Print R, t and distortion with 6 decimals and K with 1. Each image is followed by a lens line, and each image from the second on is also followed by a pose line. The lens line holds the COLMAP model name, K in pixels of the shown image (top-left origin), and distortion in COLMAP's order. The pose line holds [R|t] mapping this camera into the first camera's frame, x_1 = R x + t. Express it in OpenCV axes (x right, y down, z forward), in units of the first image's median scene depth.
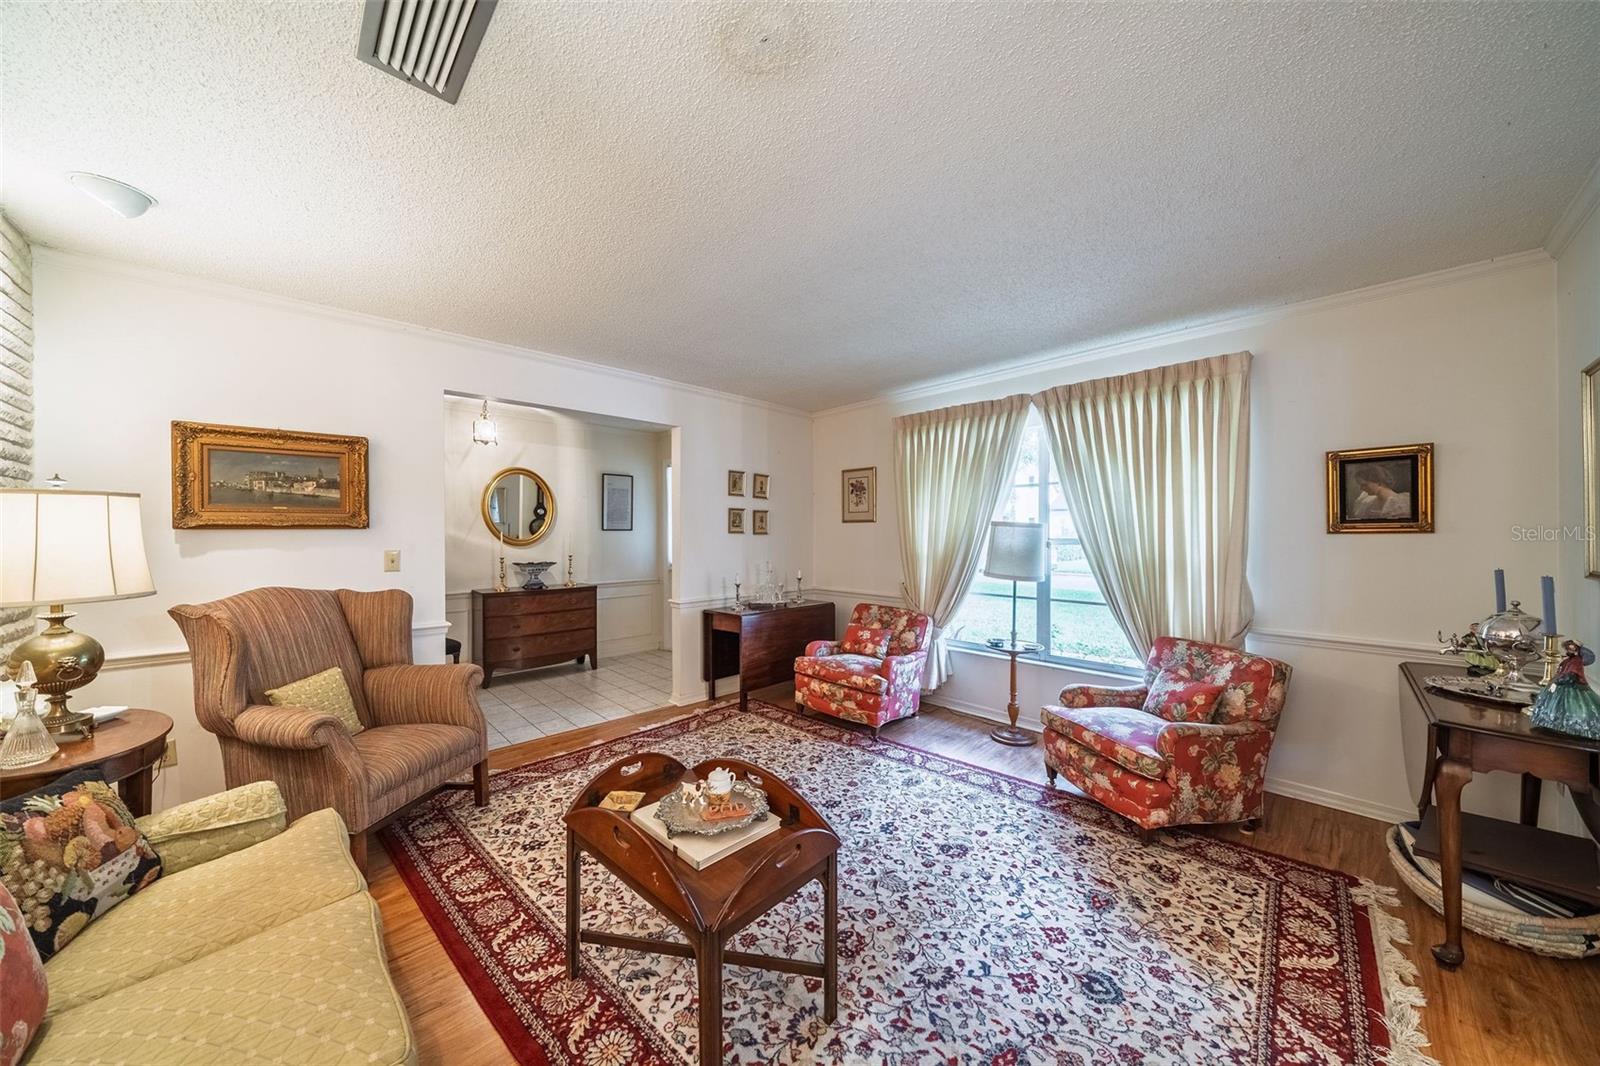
lens RADIAL K [[541.7, 0, 799.5], [0, 541.7, 535.4], [0, 0, 1]] dist [-0.003770, -0.000209]
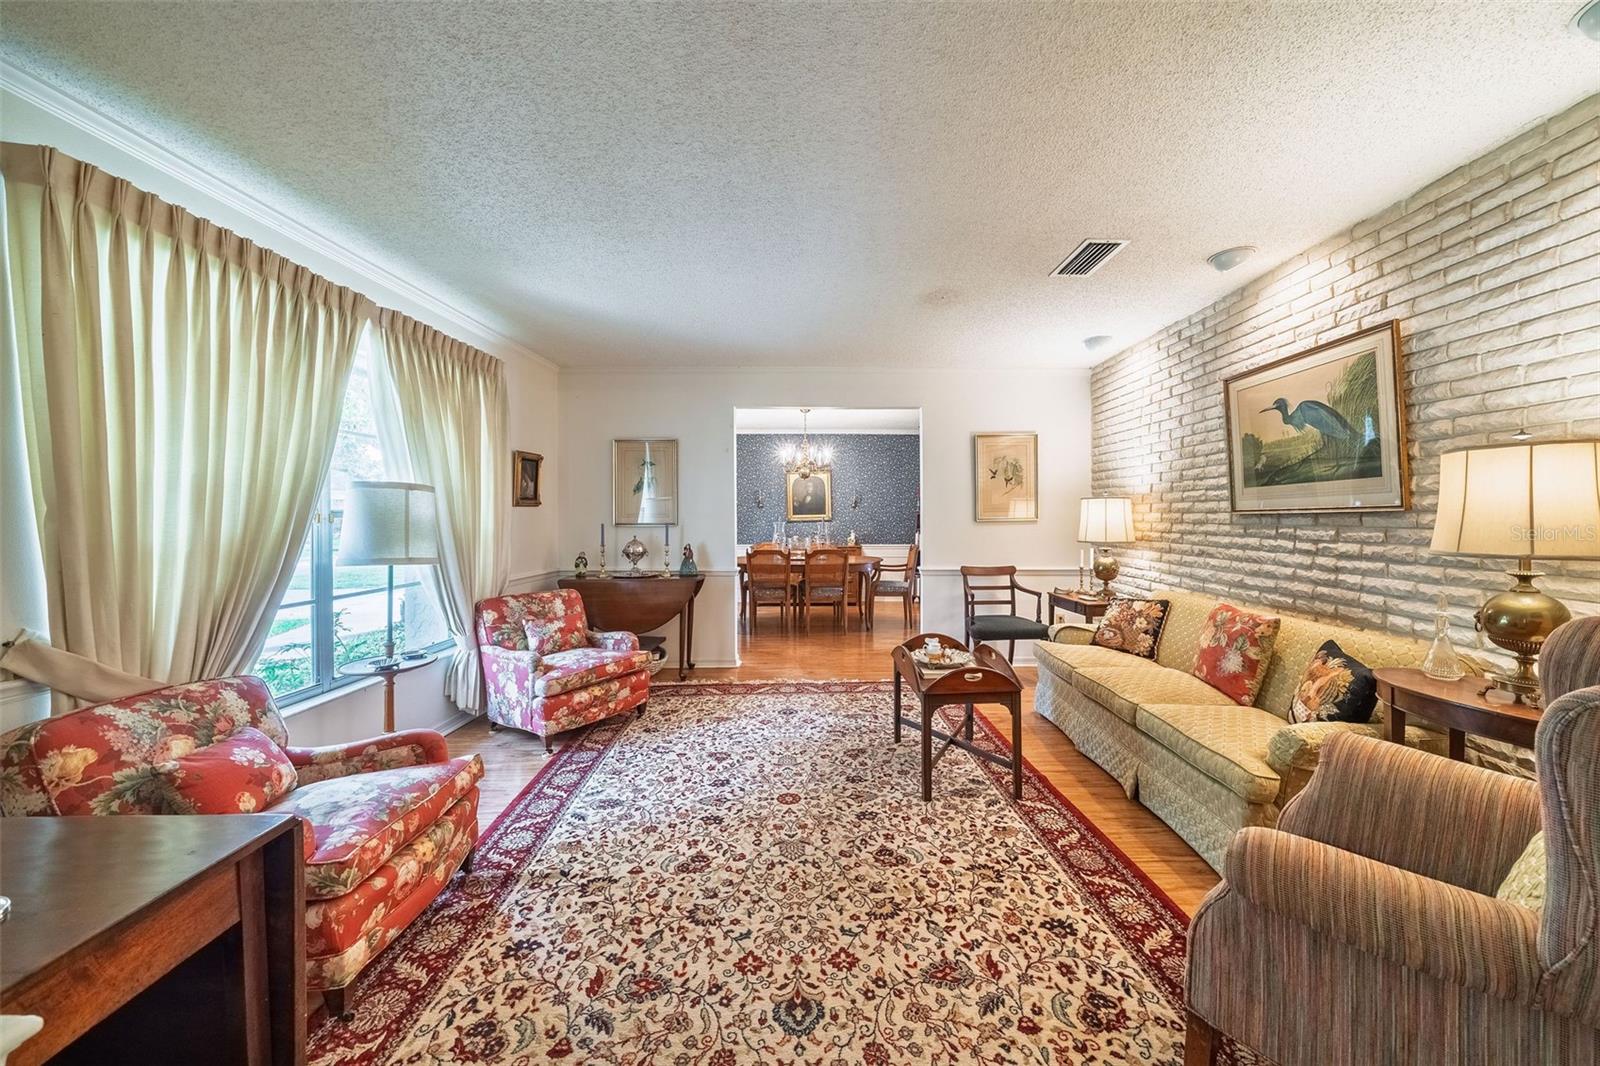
lens RADIAL K [[559.4, 0, 836.4], [0, 559.4, 512.0], [0, 0, 1]] dist [0.000052, -0.000010]
pose [[-0.733333, 0.004542, 0.679855, -0.734448], [0.003463, 0.999990, -0.002945, 0.023888], [-0.679861, 0.000194, -0.733341, 1.641100]]
